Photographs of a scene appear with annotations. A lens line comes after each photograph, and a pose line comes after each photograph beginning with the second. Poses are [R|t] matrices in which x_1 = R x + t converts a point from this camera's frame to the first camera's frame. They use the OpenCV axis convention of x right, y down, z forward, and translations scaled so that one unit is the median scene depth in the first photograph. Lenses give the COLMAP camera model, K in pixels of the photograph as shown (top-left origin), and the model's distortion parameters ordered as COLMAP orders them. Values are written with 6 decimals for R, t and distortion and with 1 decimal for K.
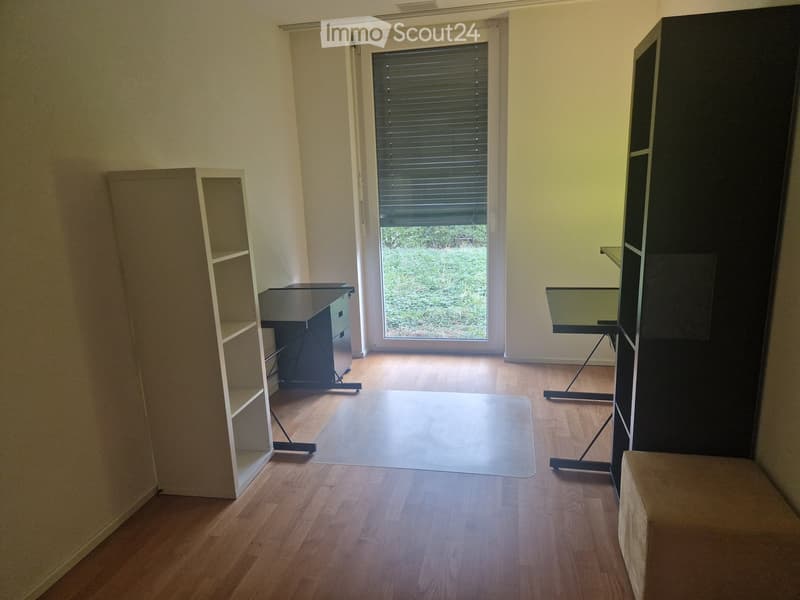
lens RADIAL K [[531.2, 0, 403.5], [0, 531.2, 300.7], [0, 0, 1]] dist [0.058216, -0.035932]
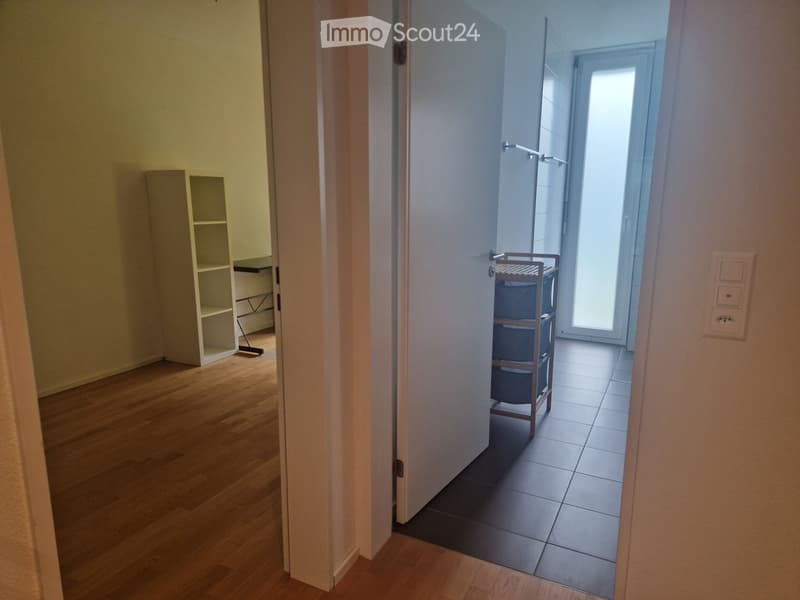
lens RADIAL K [[531.2, 0, 400.0], [0, 531.2, 298.8], [0, 0, 1]] dist [0.058216, -0.035932]
pose [[0.965299, 0.094632, -0.243399, 0.671762], [-0.098710, 0.995106, -0.004584, 0.101626], [0.241774, 0.028450, 0.969915, -0.479174]]
